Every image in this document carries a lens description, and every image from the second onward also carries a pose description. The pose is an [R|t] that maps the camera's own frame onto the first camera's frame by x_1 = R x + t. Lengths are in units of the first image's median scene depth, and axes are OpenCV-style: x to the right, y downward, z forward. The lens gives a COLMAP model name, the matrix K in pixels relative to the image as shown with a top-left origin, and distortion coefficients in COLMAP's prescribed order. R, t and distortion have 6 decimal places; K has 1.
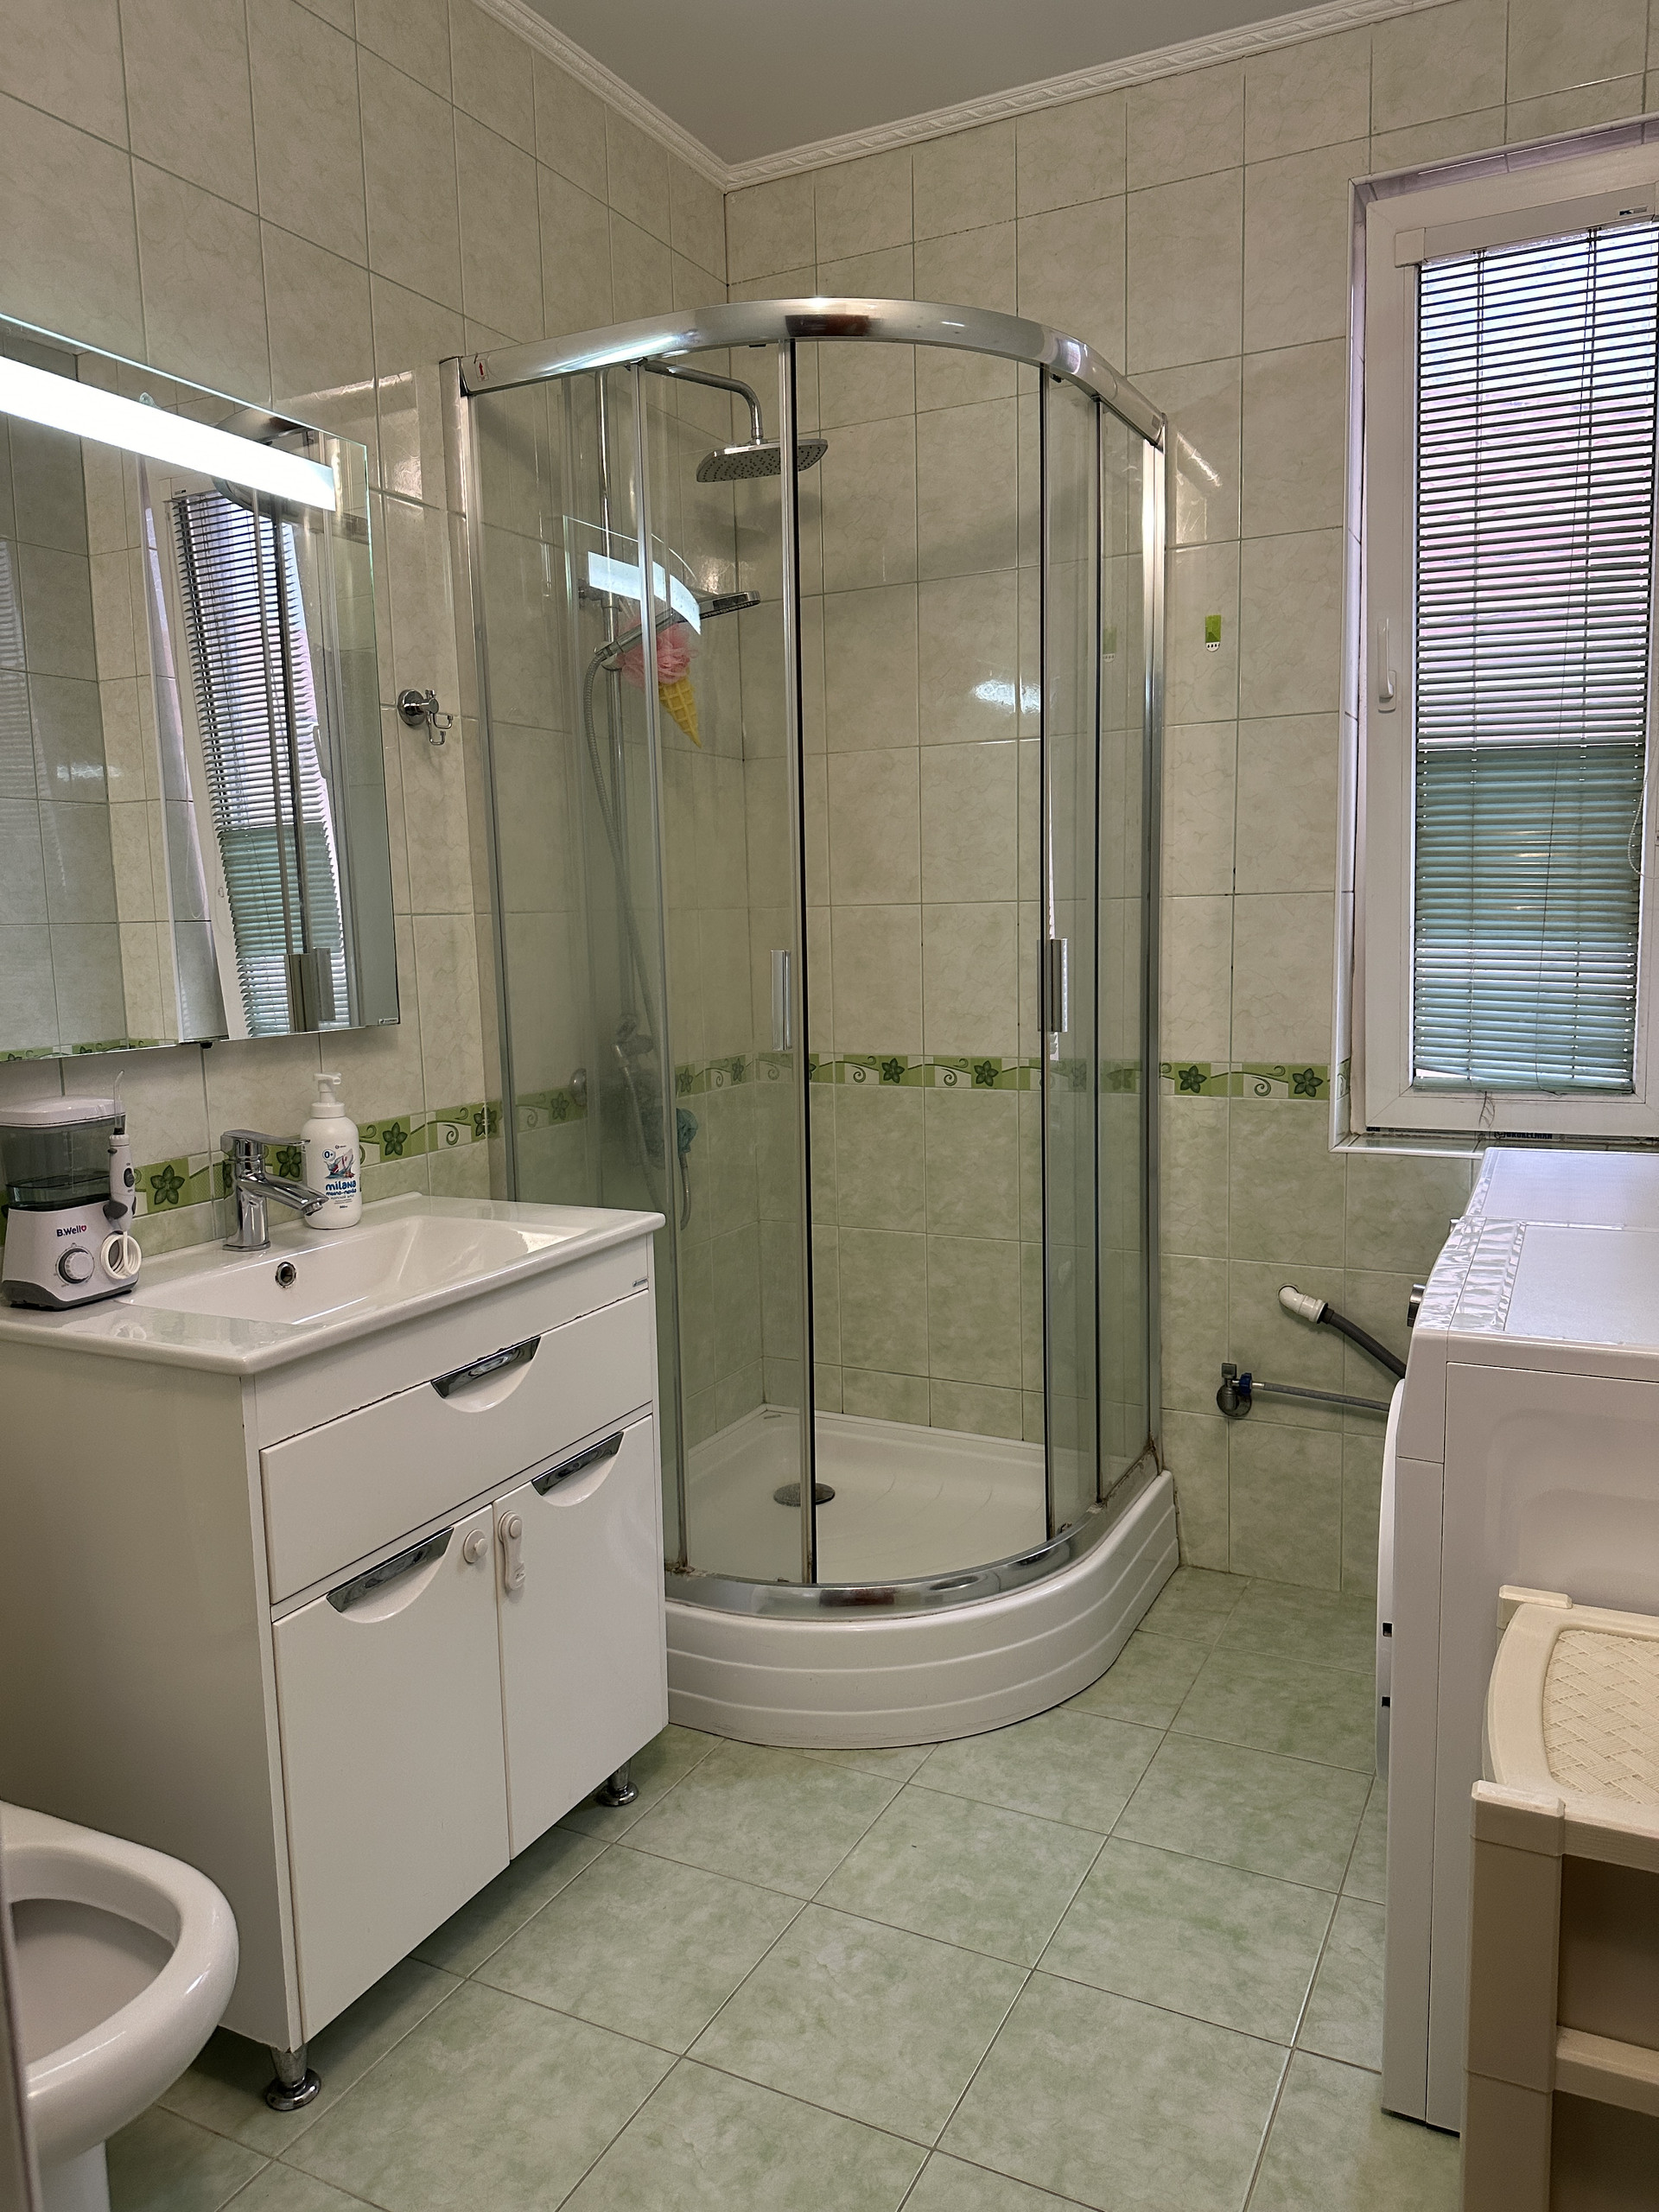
lens RADIAL K [[1563.9, 0, 832.4], [0, 1563.9, 1107.2], [0, 0, 1]] dist [0.008869, -0.001906]
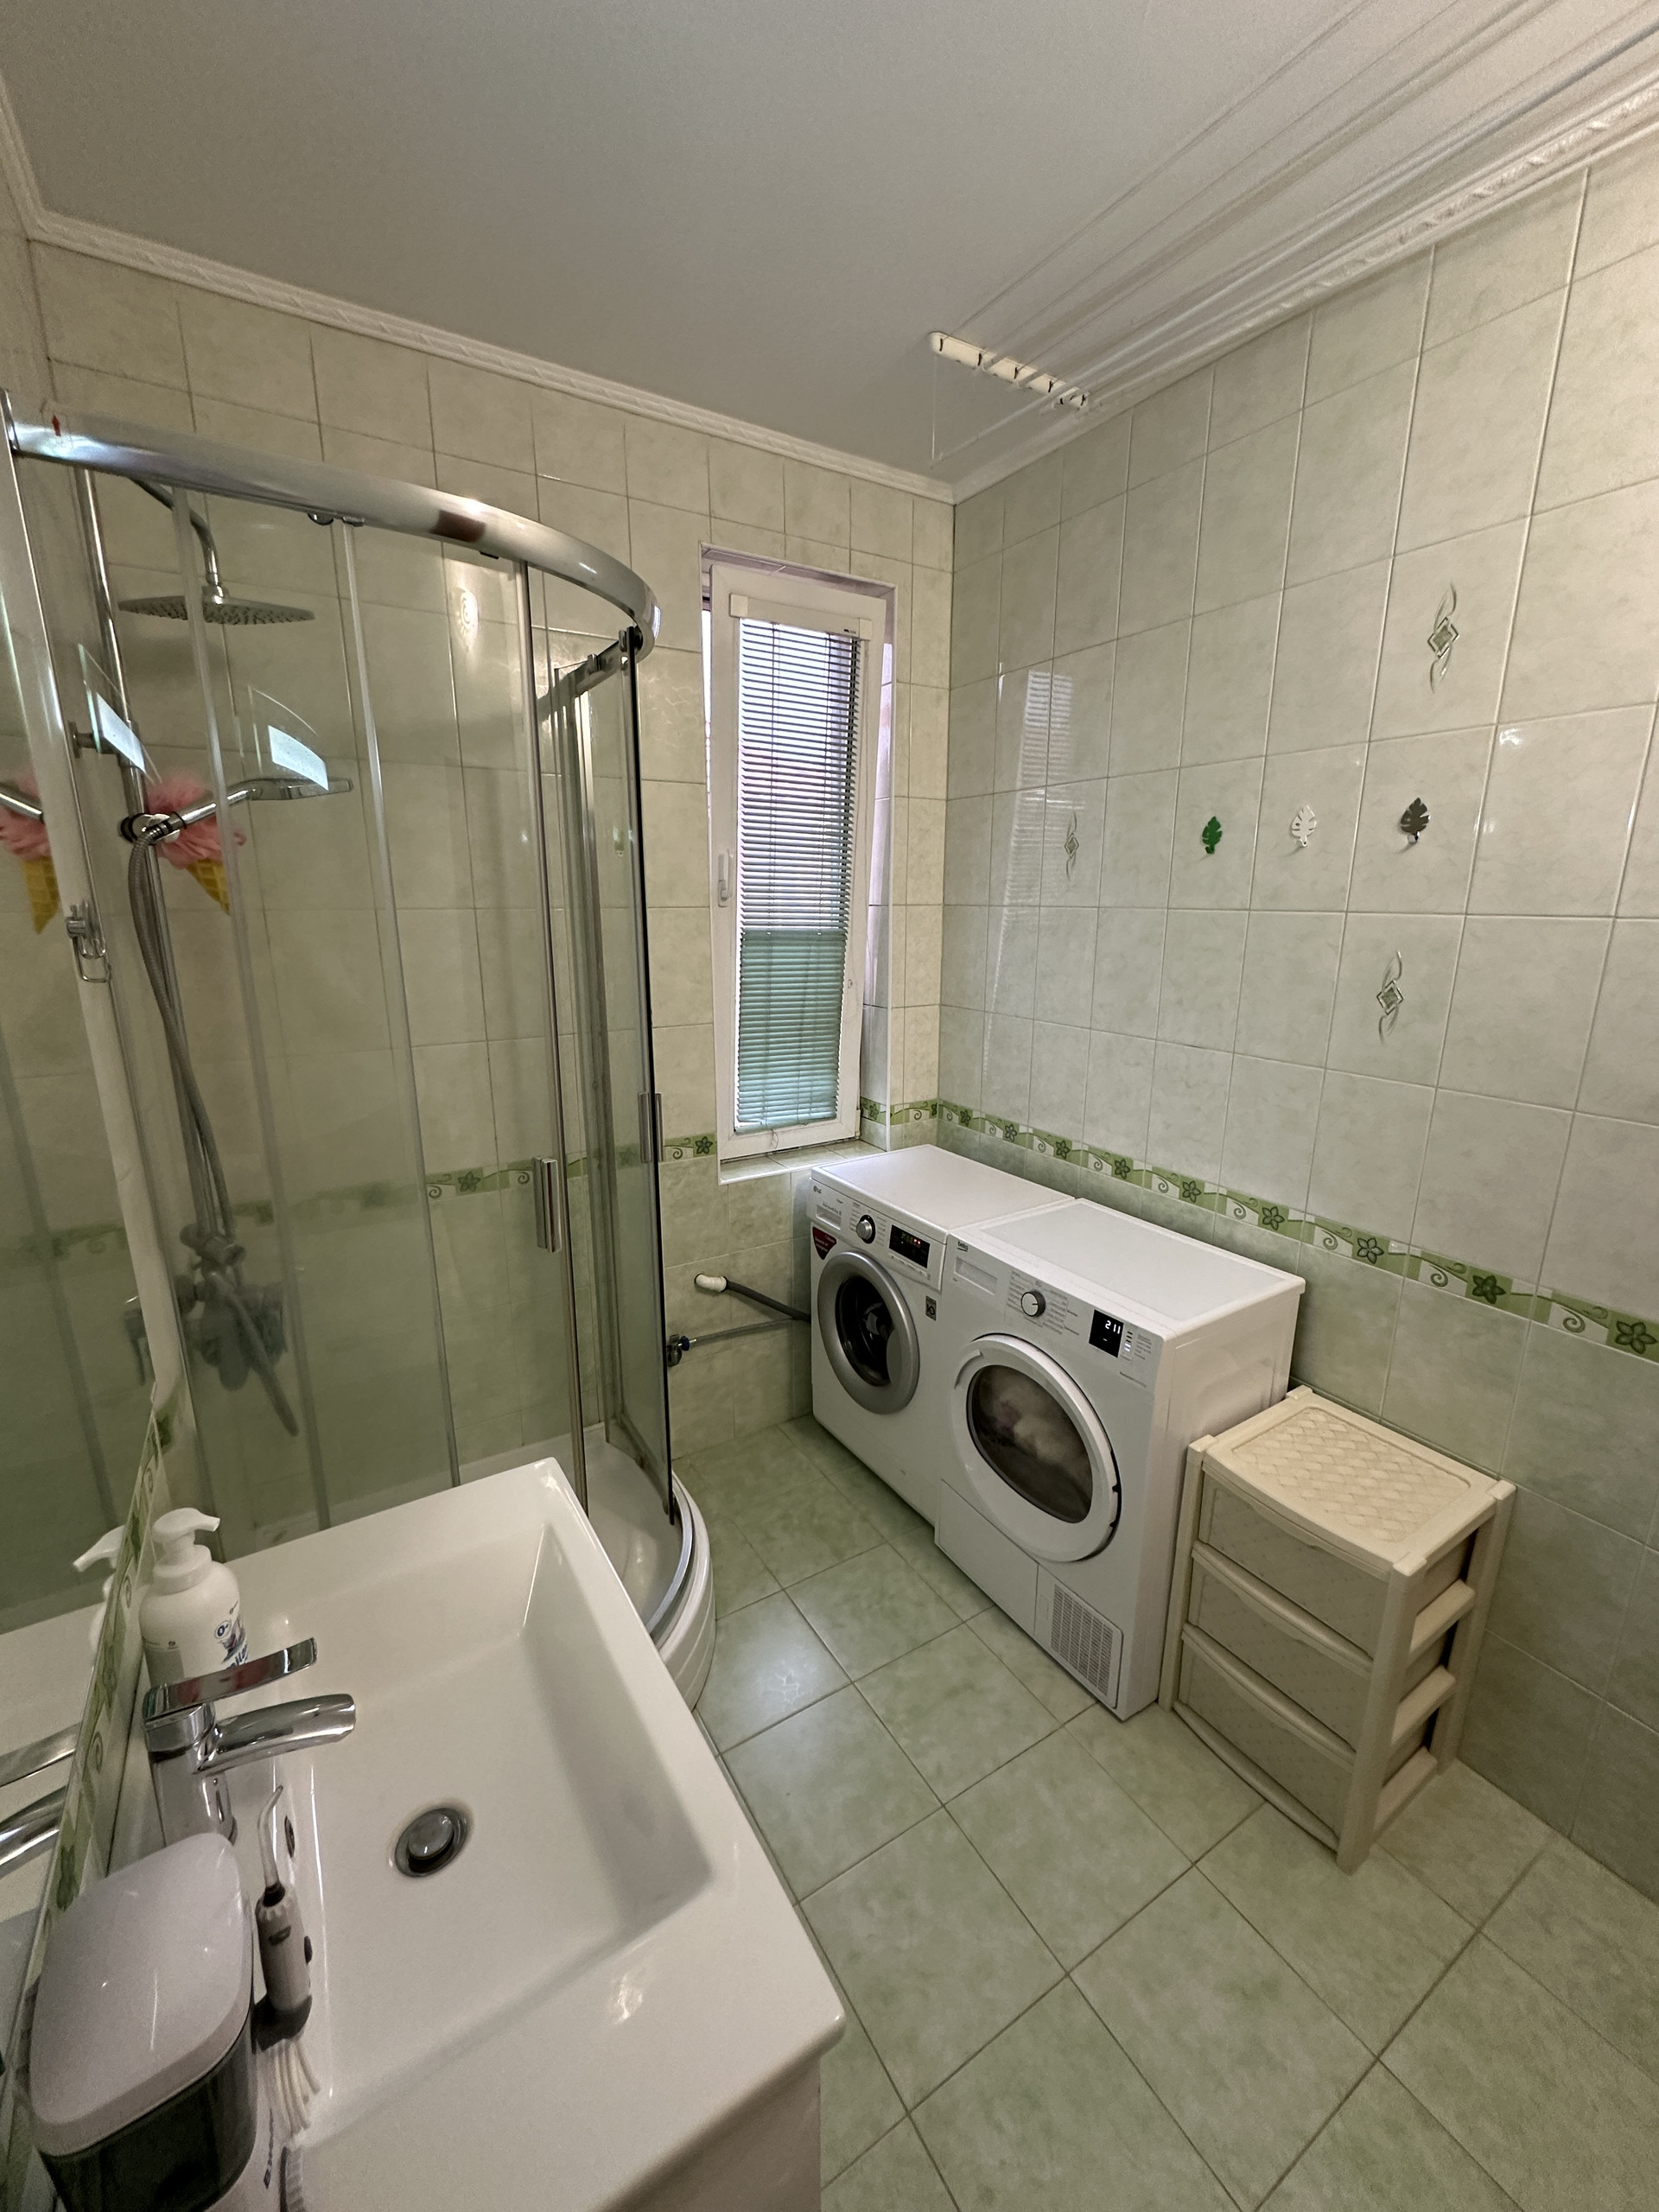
lens RADIAL K [[883.6, 0, 825.3], [0, 883.6, 1108.2], [0, 0, 1]] dist [-0.002099, 0.000569]
pose [[0.528403, -0.173772, 0.831020, -0.352679], [0.095517, 0.984782, 0.145190, -0.167510], [-0.843603, 0.002657, 0.536960, 0.429239]]
